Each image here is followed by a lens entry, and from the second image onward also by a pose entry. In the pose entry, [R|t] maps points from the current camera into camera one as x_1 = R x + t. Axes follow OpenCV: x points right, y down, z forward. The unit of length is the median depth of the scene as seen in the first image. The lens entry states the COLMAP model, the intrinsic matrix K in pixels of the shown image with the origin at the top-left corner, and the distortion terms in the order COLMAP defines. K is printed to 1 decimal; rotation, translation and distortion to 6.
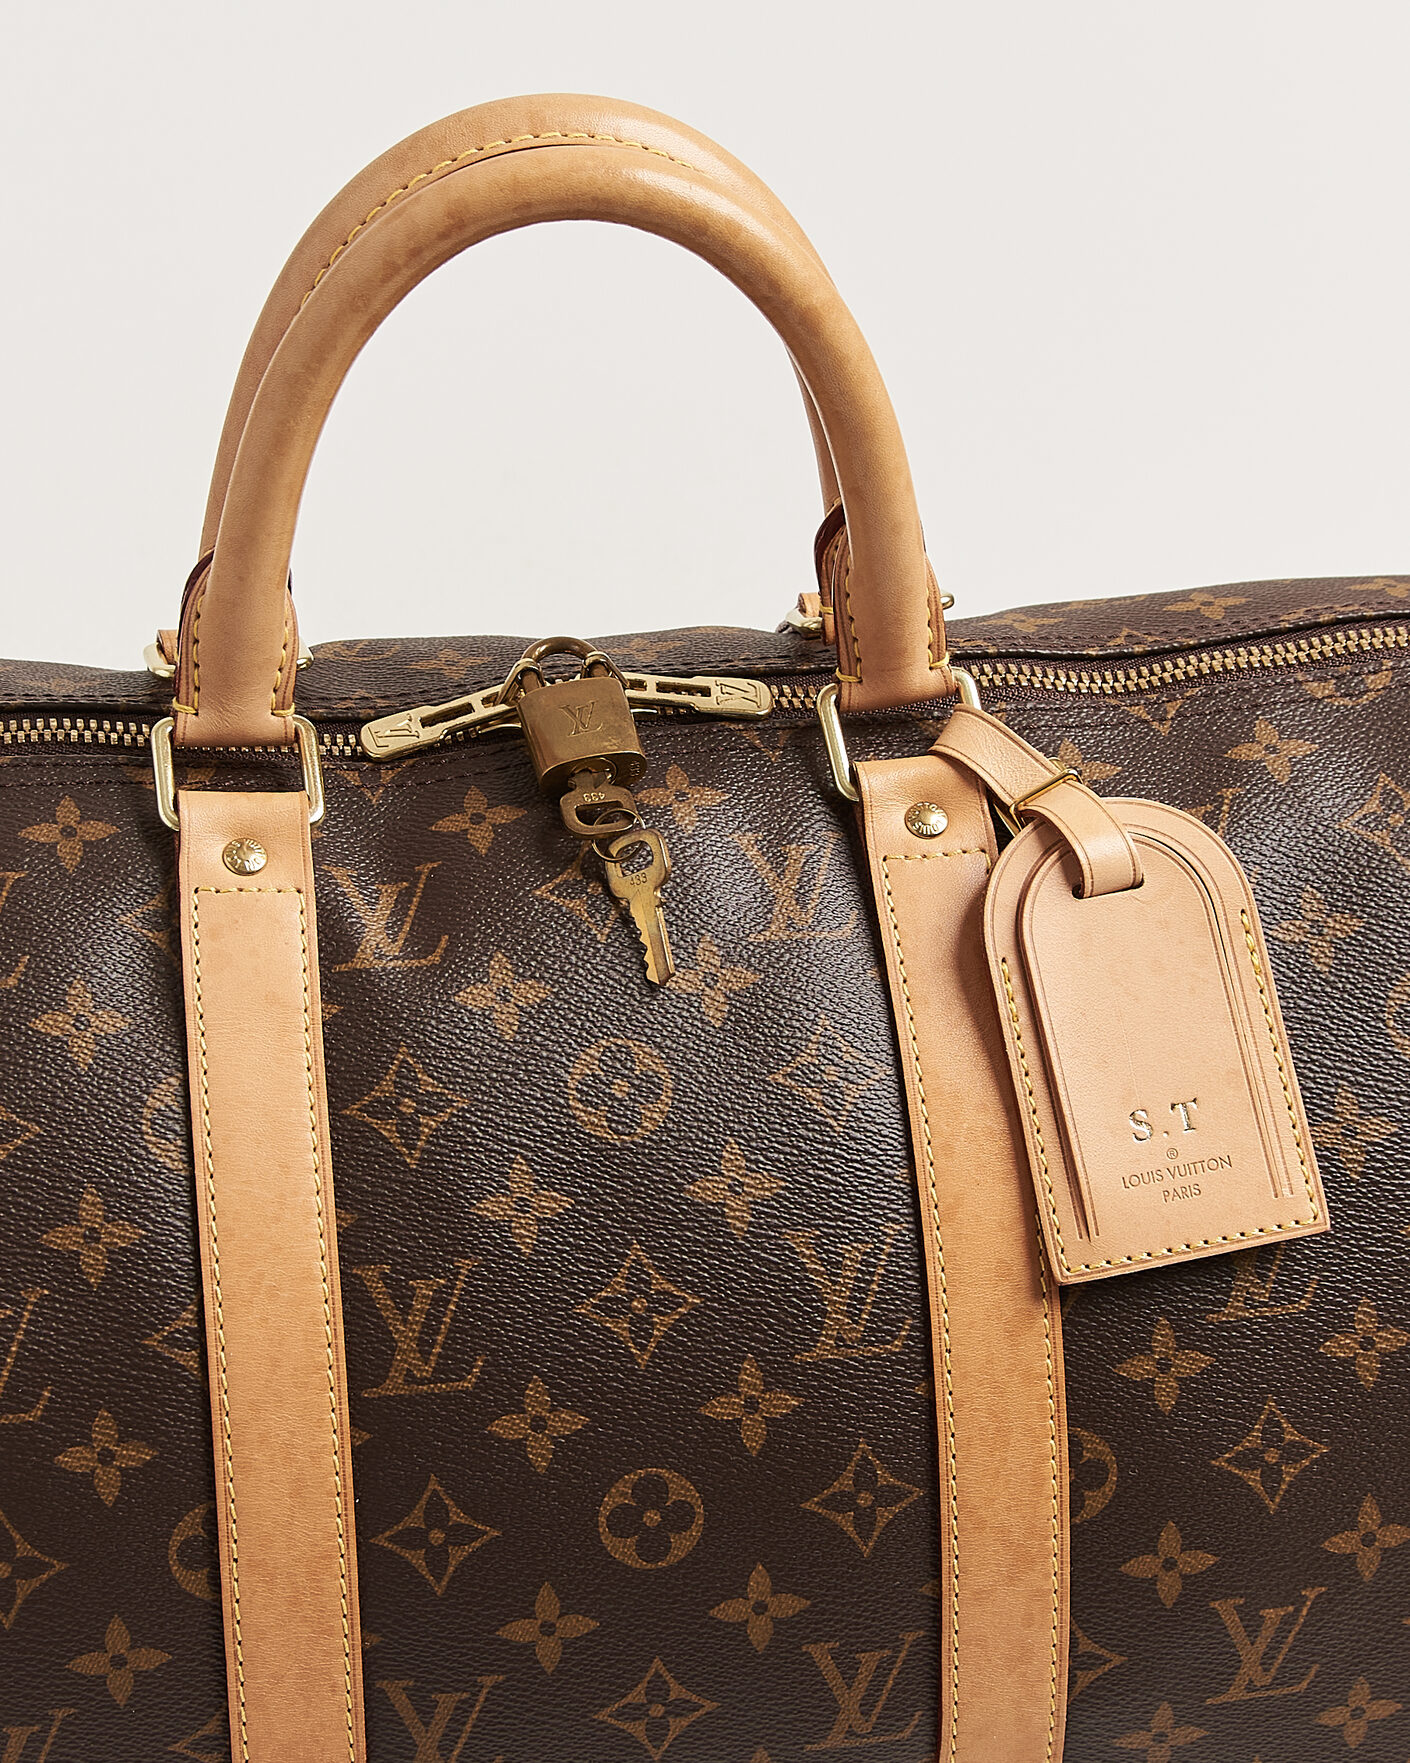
lens RADIAL K [[2470.3, 0, 703.6], [0, 2470.3, 878.4], [0, 0, 1]] dist [-0.027221, 0.000000]
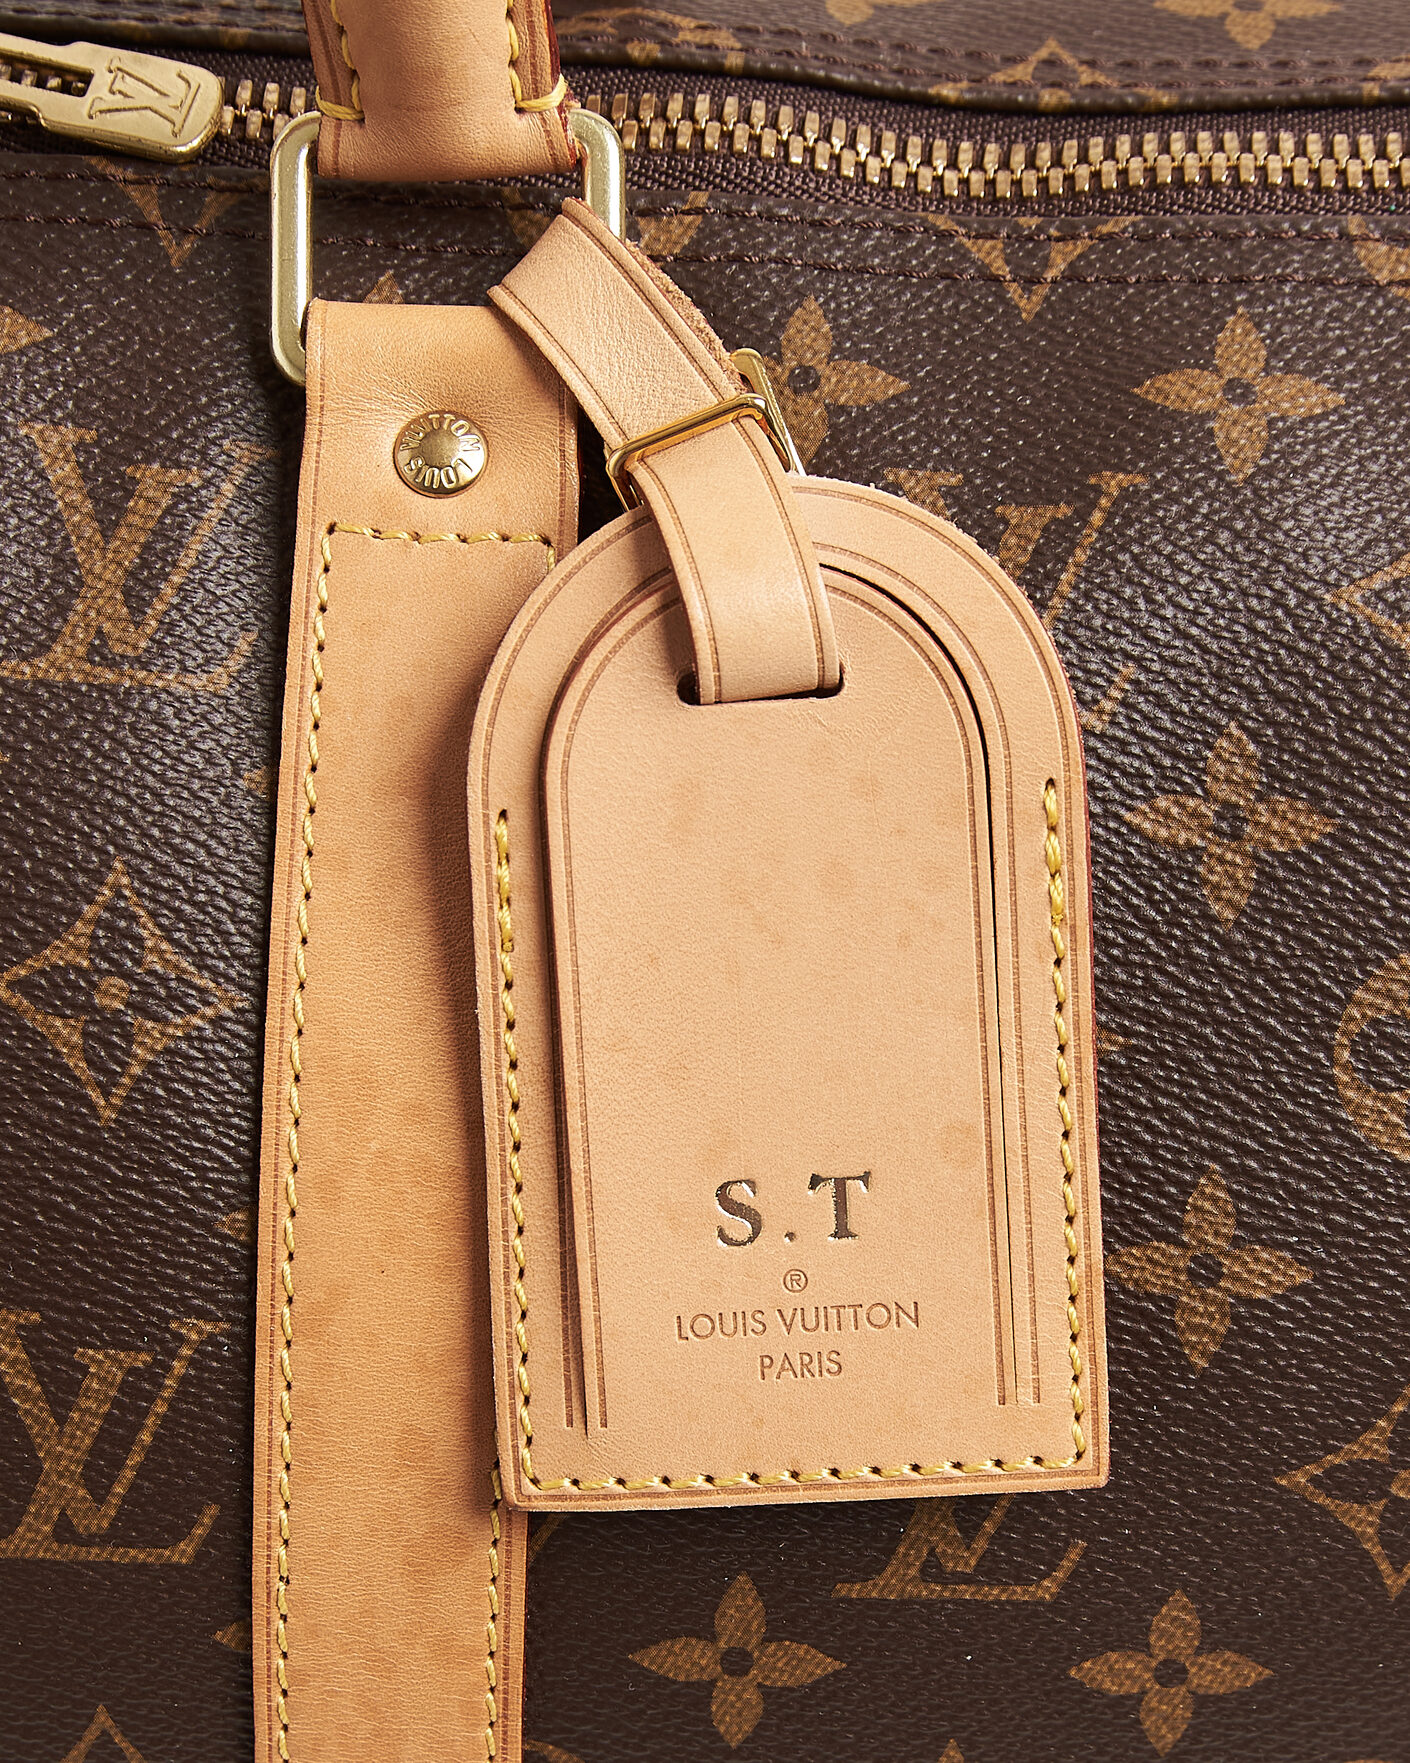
lens RADIAL K [[3186.2, 0, 704.9], [0, 3186.2, 876.1], [0, 0, 1]] dist [-0.030538, 0.000000]
pose [[0.987043, 0.151362, -0.053251, 0.189140], [-0.133453, 0.958667, 0.251293, -0.107622], [0.089086, -0.240931, 0.966445, 0.426483]]
